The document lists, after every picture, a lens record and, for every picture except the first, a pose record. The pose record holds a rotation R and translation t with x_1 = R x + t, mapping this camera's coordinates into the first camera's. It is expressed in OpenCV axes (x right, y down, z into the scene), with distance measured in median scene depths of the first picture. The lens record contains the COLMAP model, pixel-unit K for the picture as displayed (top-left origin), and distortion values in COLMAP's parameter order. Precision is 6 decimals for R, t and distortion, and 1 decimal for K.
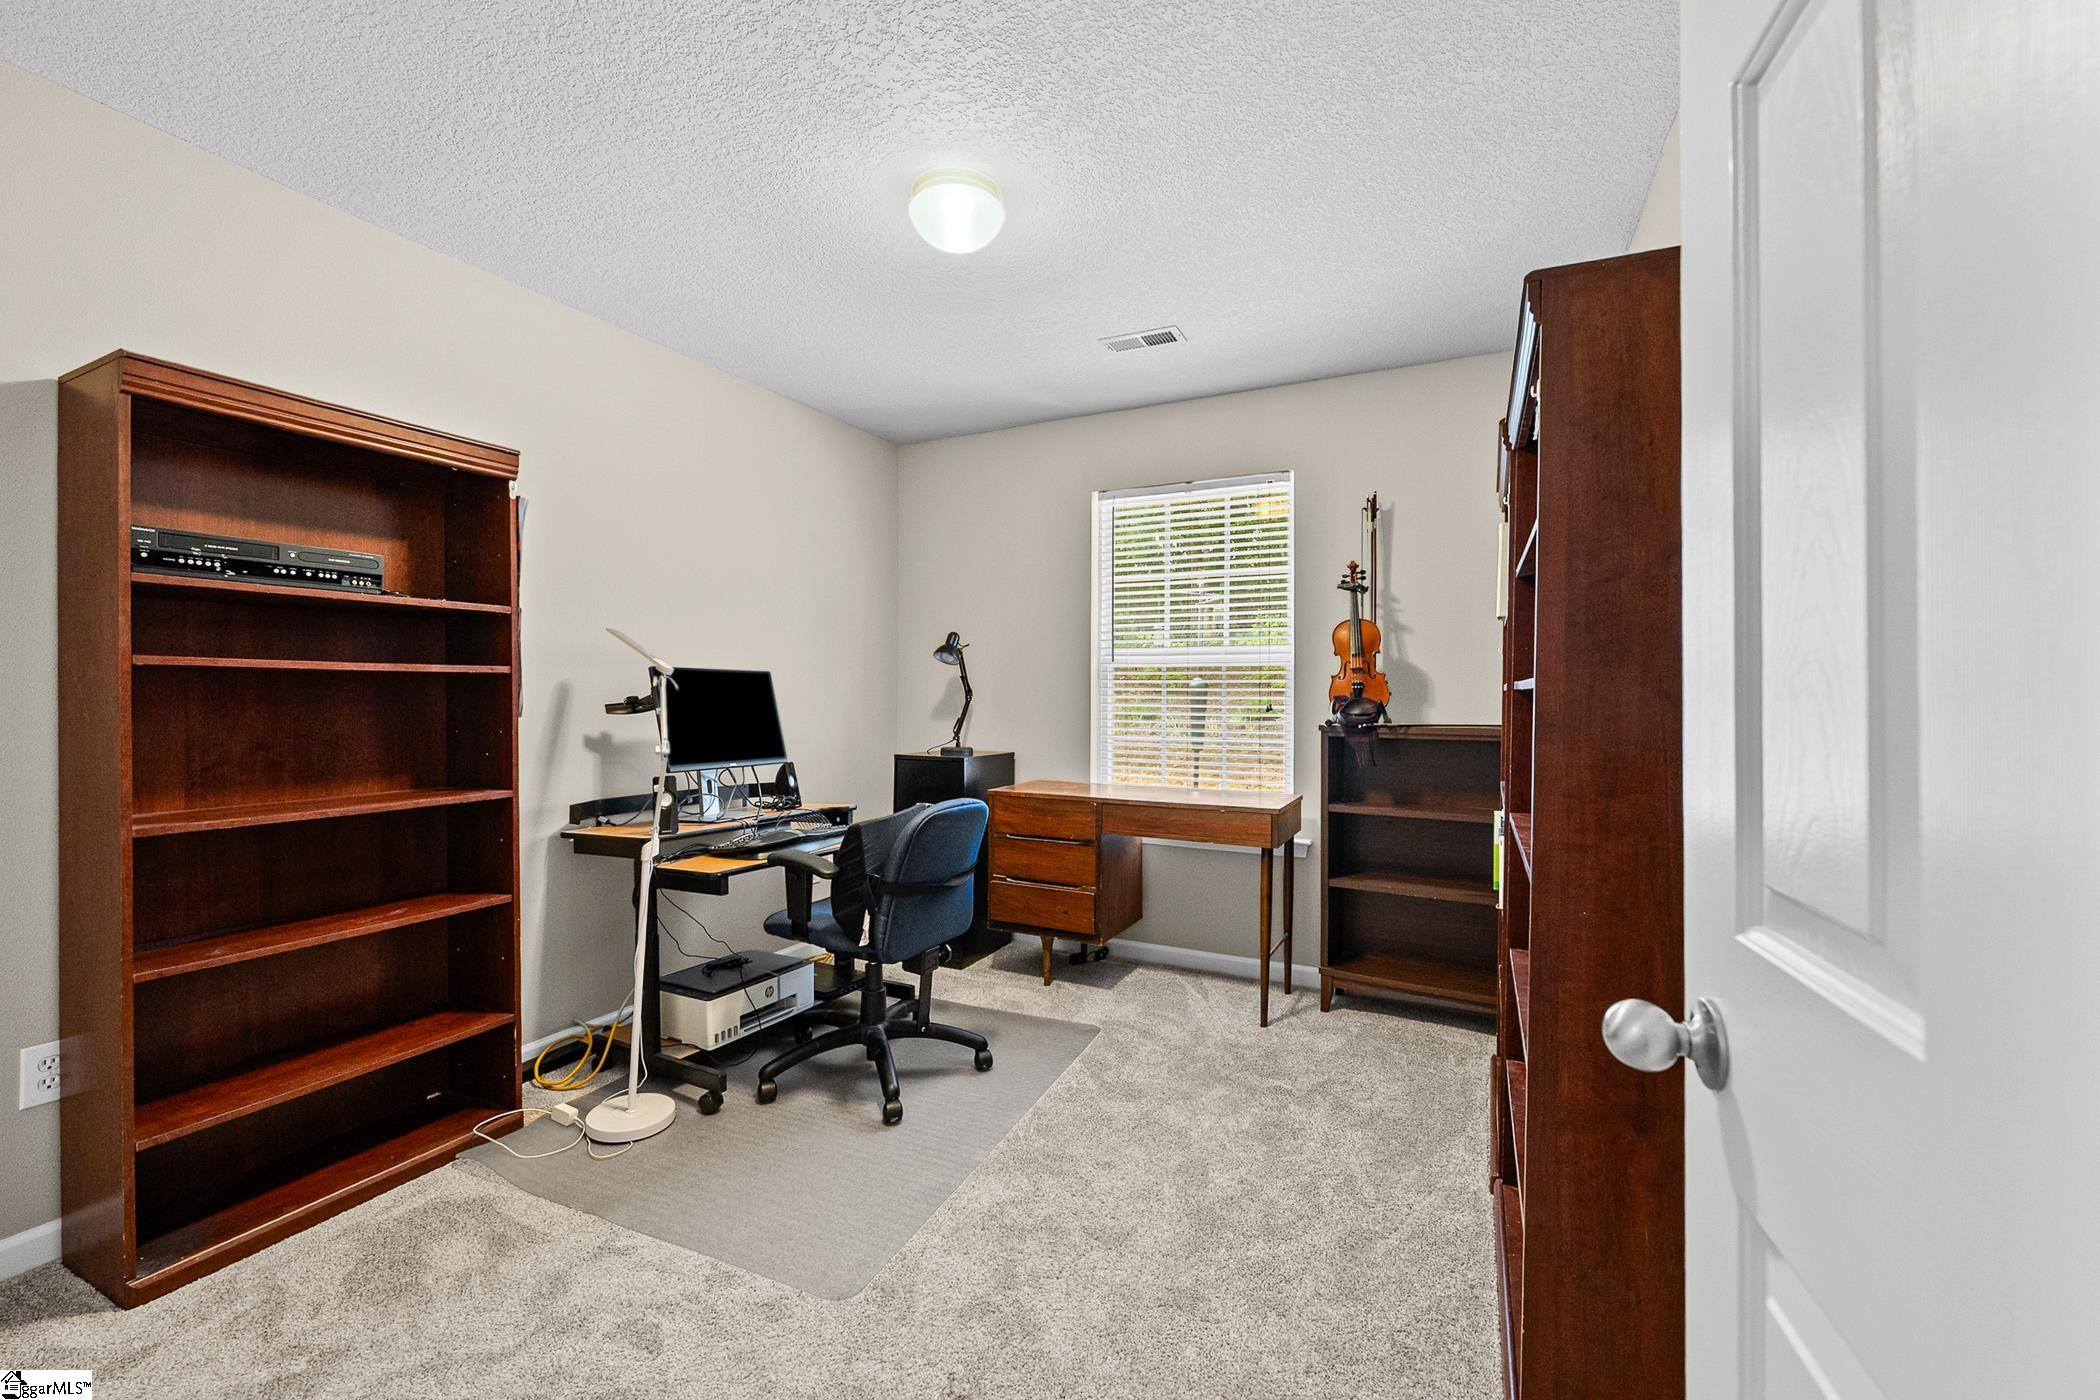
lens RADIAL K [[843.8, 0, 1036.5], [0, 843.8, 693.3], [0, 0, 1]] dist [0.000372, 0.000083]
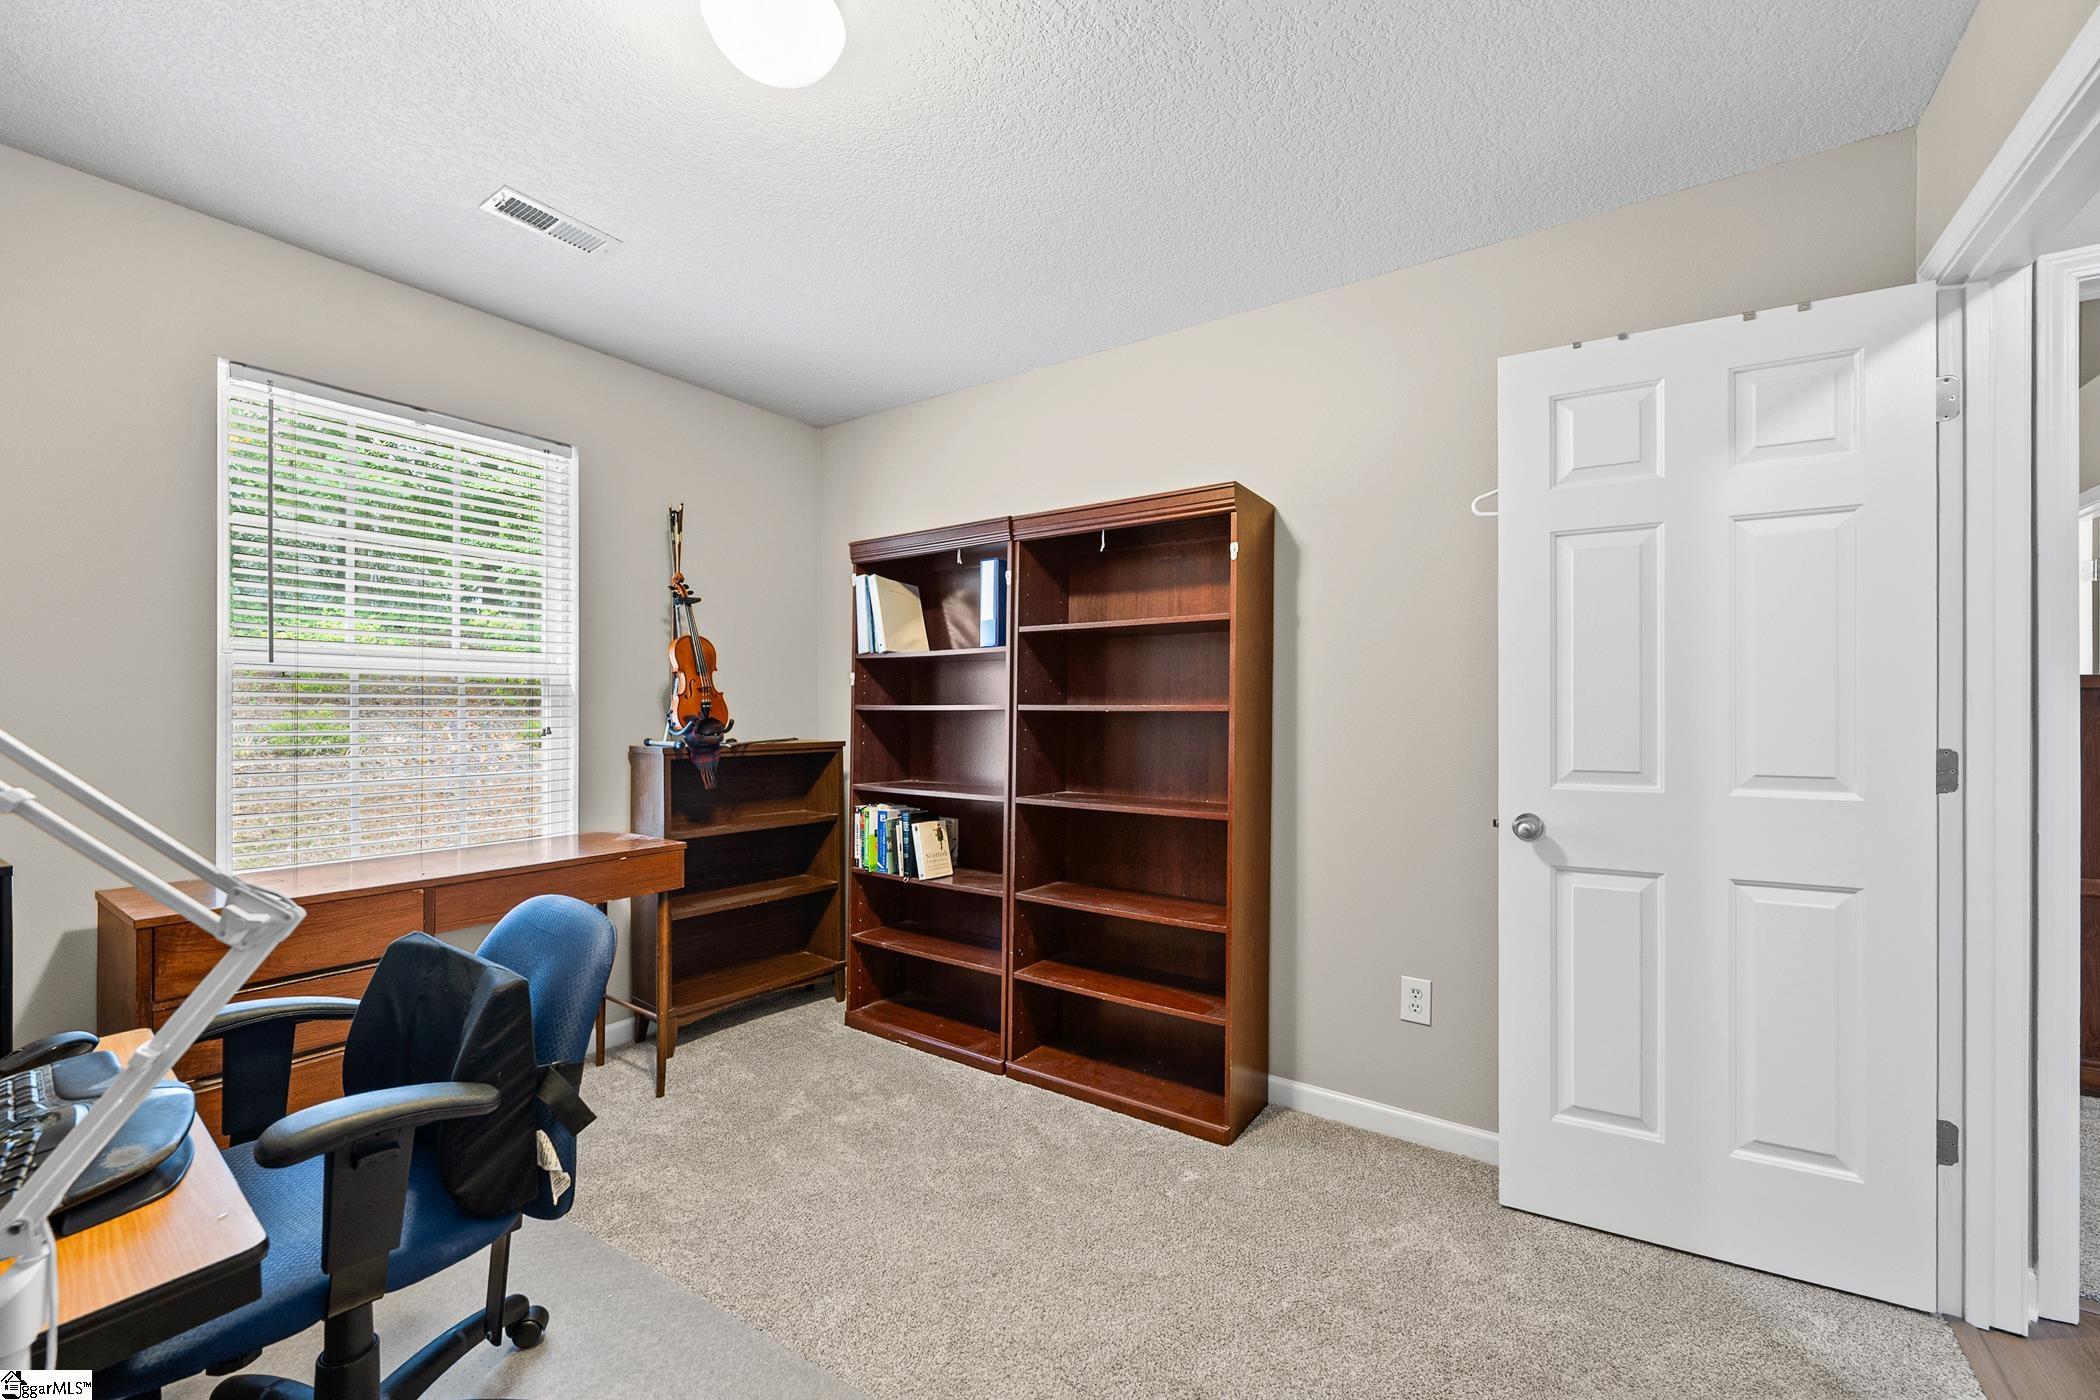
lens RADIAL K [[843.8, 0, 1033.3], [0, 843.8, 706.6], [0, 0, 1]] dist [0.000372, 0.000083]
pose [[0.141211, -0.001600, 0.989978, -0.515515], [-0.002678, 0.999994, 0.001998, -0.009925], [-0.989976, -0.002933, 0.141206, 0.472788]]
